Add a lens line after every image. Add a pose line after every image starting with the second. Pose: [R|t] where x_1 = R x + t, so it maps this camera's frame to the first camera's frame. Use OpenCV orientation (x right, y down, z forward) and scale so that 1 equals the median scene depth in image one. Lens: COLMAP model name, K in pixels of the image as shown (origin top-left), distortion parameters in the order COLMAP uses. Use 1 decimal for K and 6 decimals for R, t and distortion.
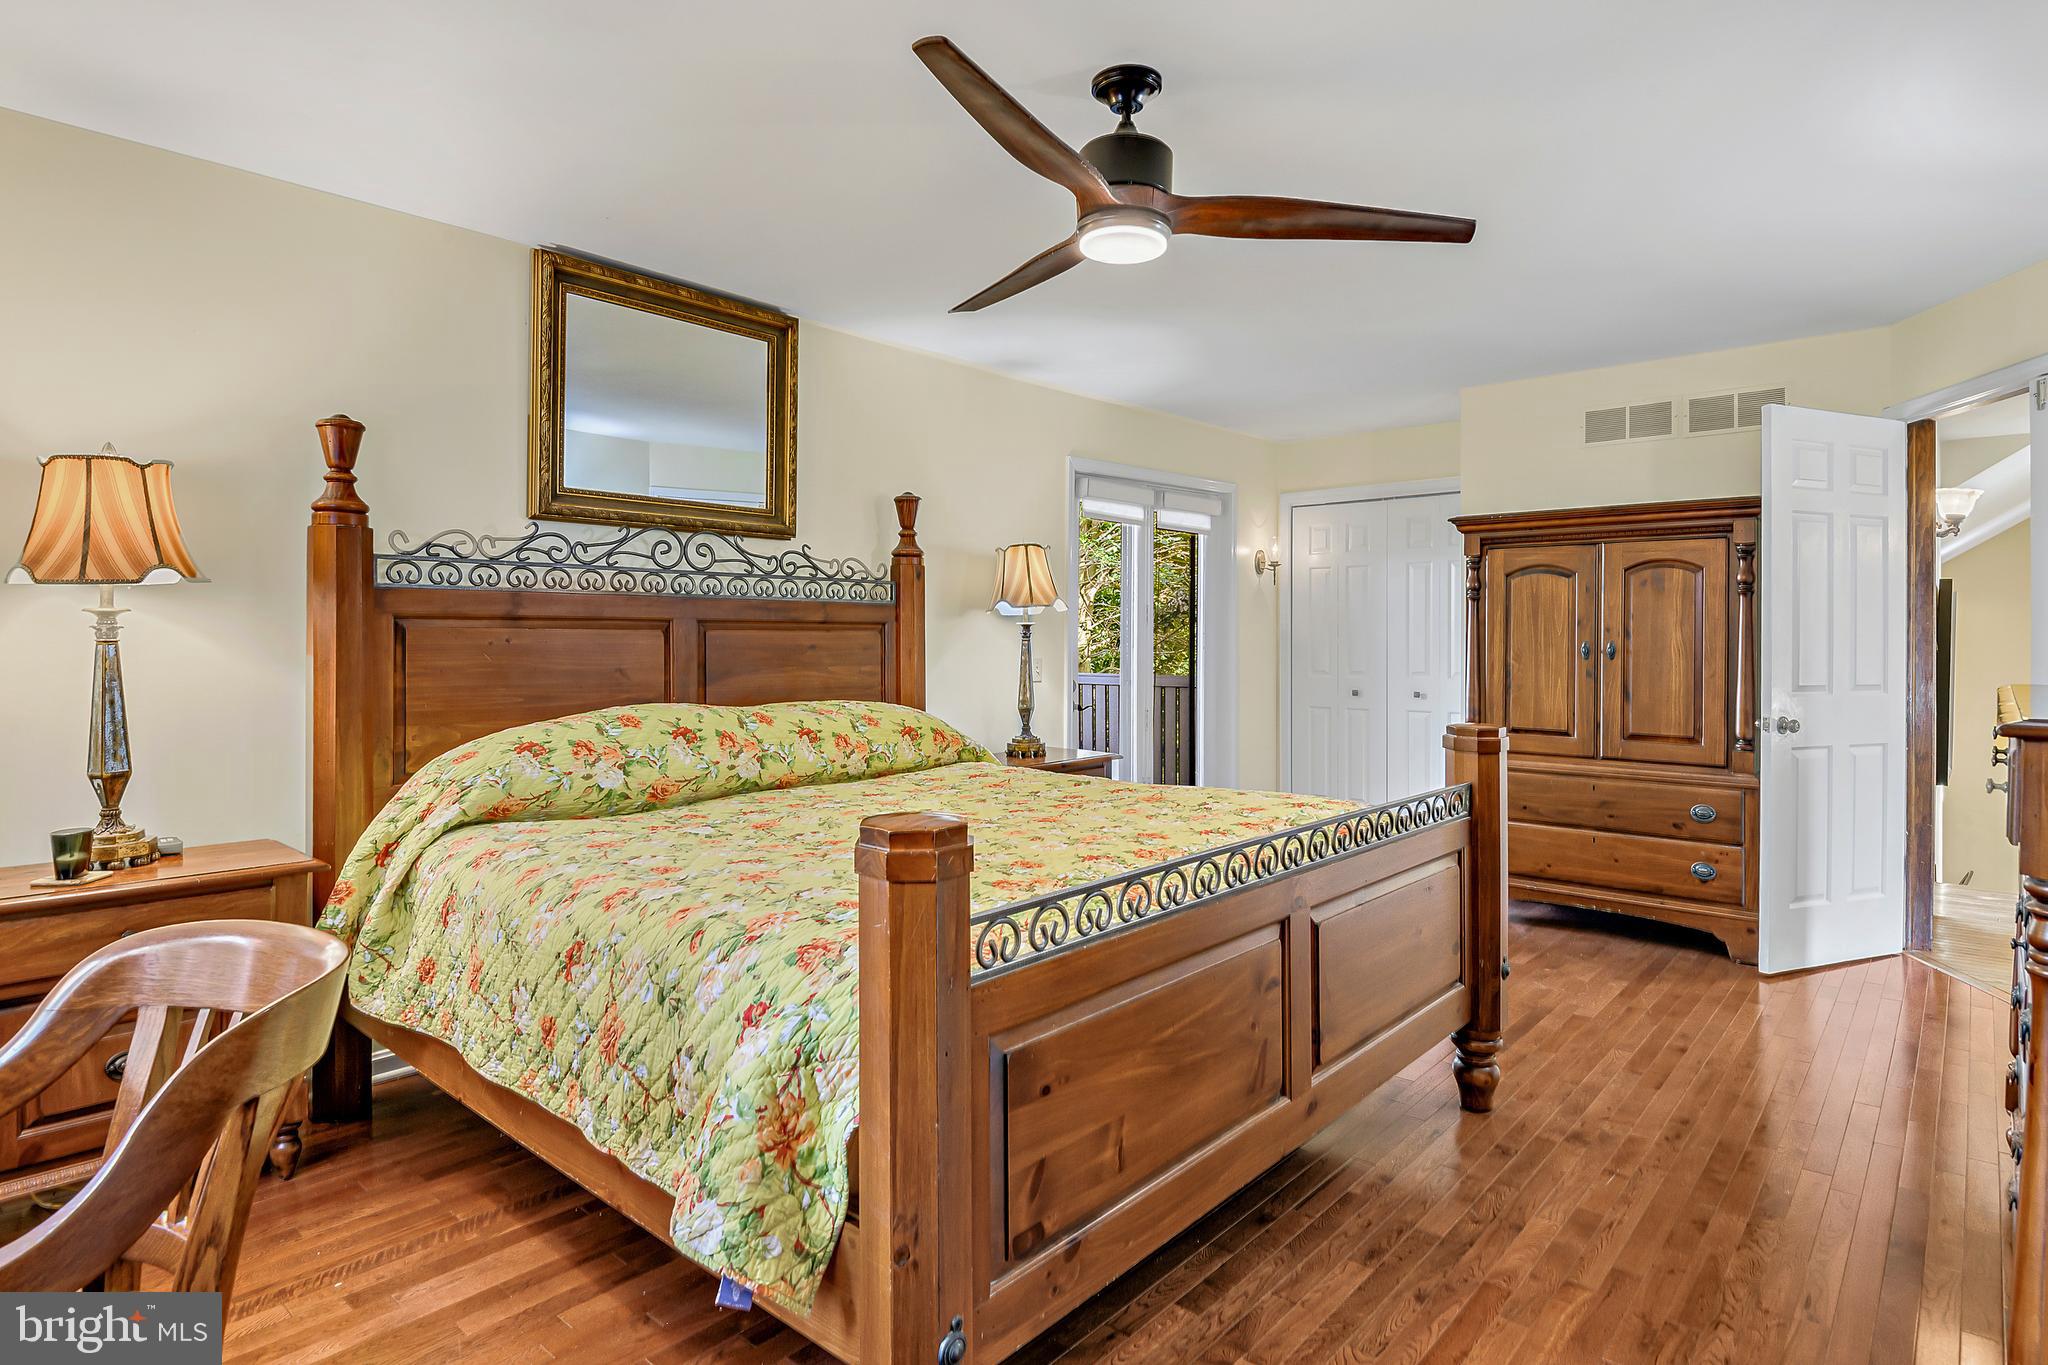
lens RADIAL K [[1084.0, 0, 1020.2], [0, 1084.0, 655.7], [0, 0, 1]] dist [-0.001626, -0.000194]
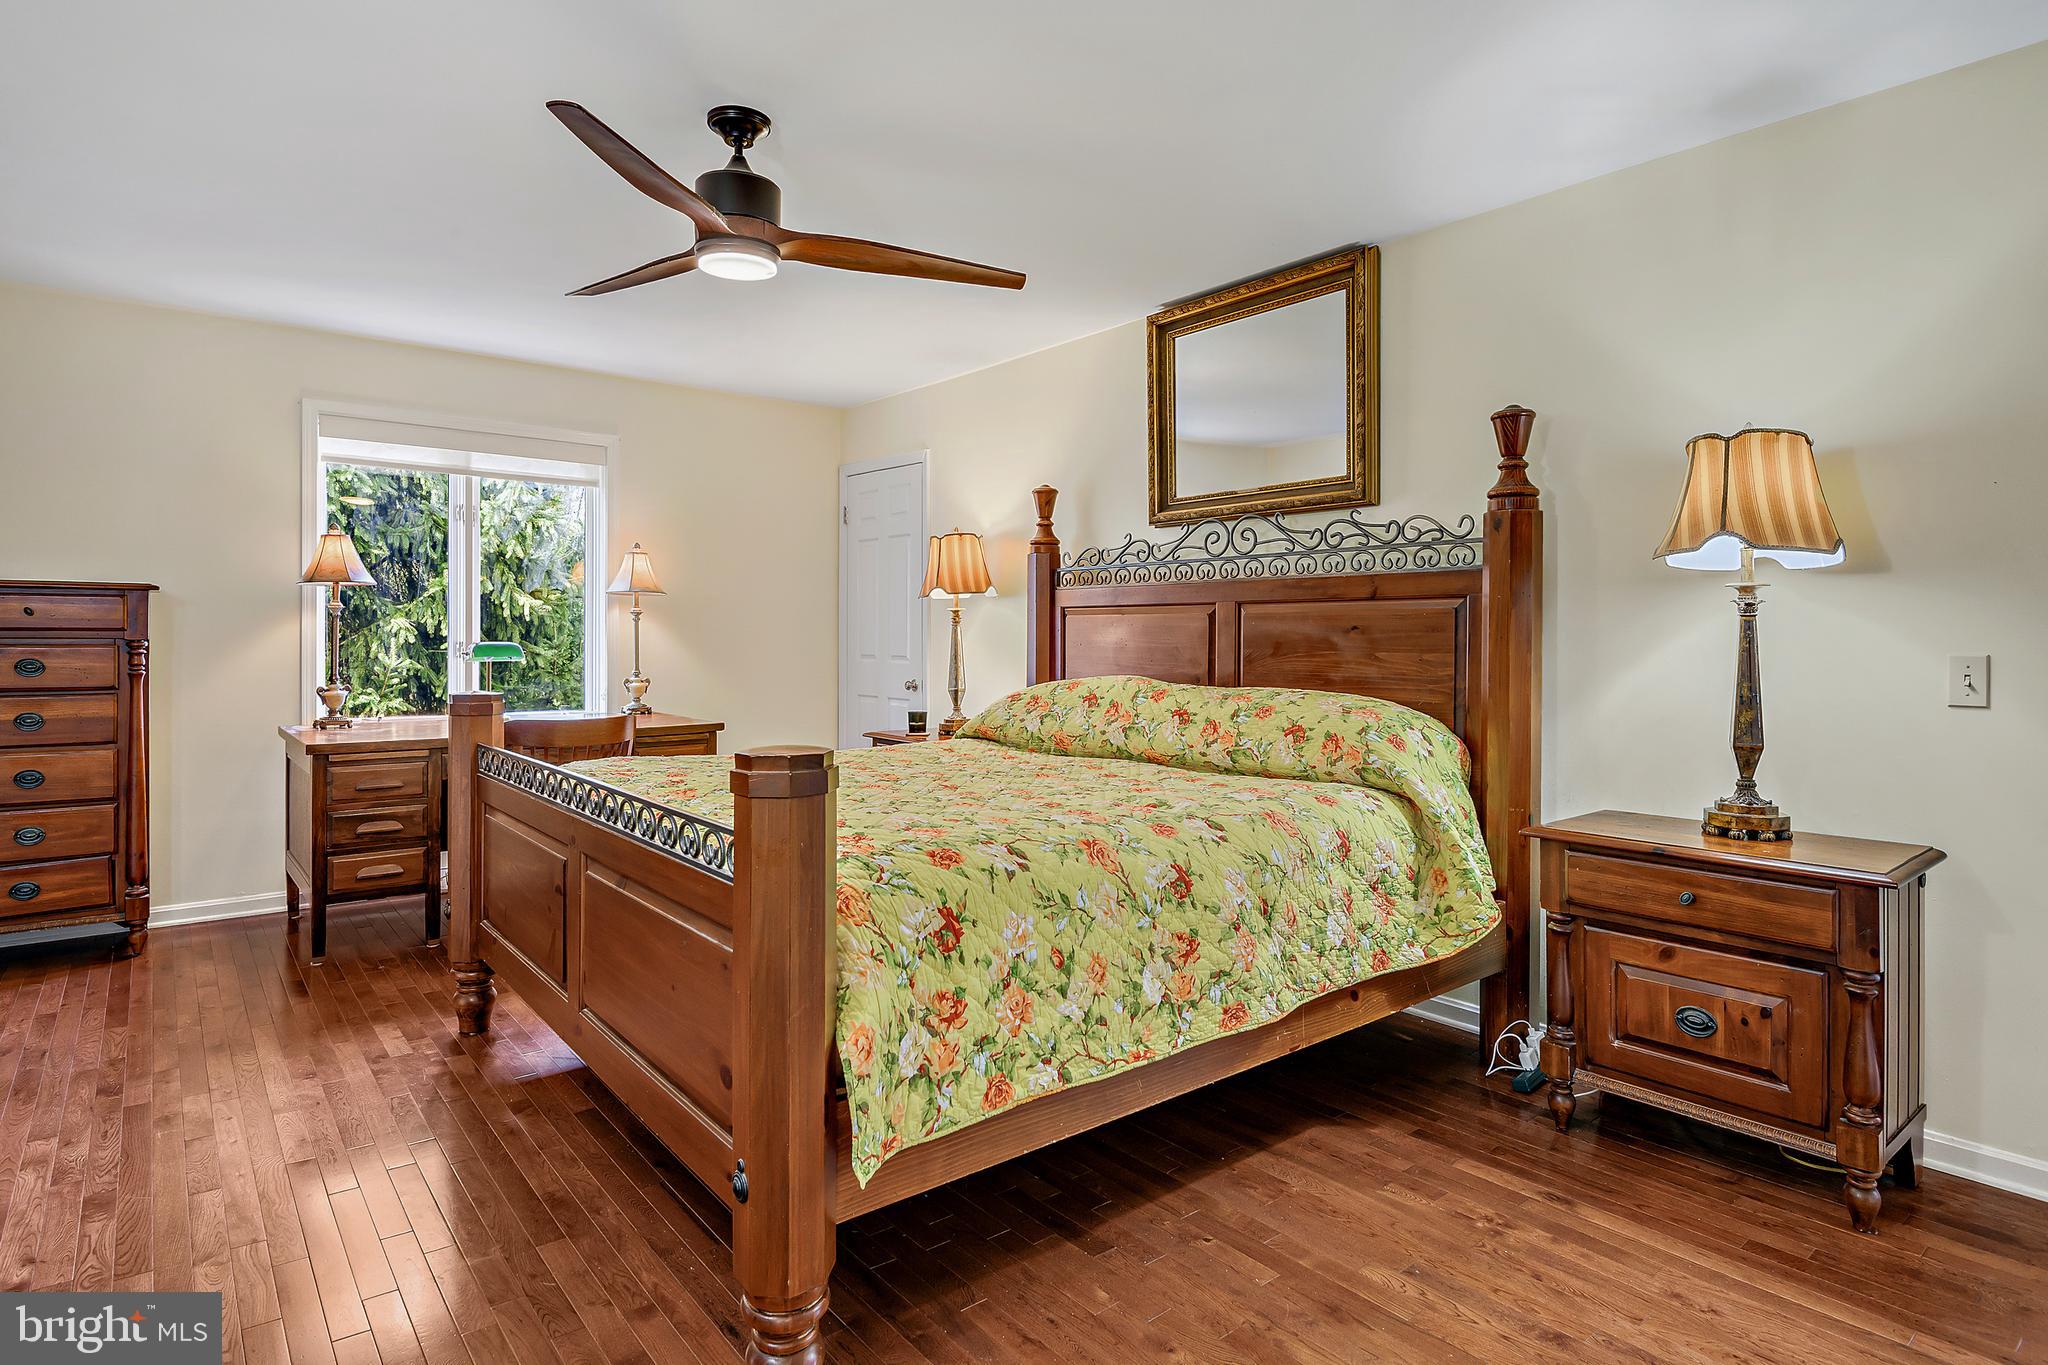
lens RADIAL K [[1148.9, 0, 1020.2], [0, 1148.9, 627.1], [0, 0, 1]] dist [0.133596, -0.000081]
pose [[-0.178689, 0.005709, -0.983889, 0.828143], [-0.000561, 0.999982, 0.005905, -0.015133], [0.983905, 0.001607, -0.178683, 0.974937]]
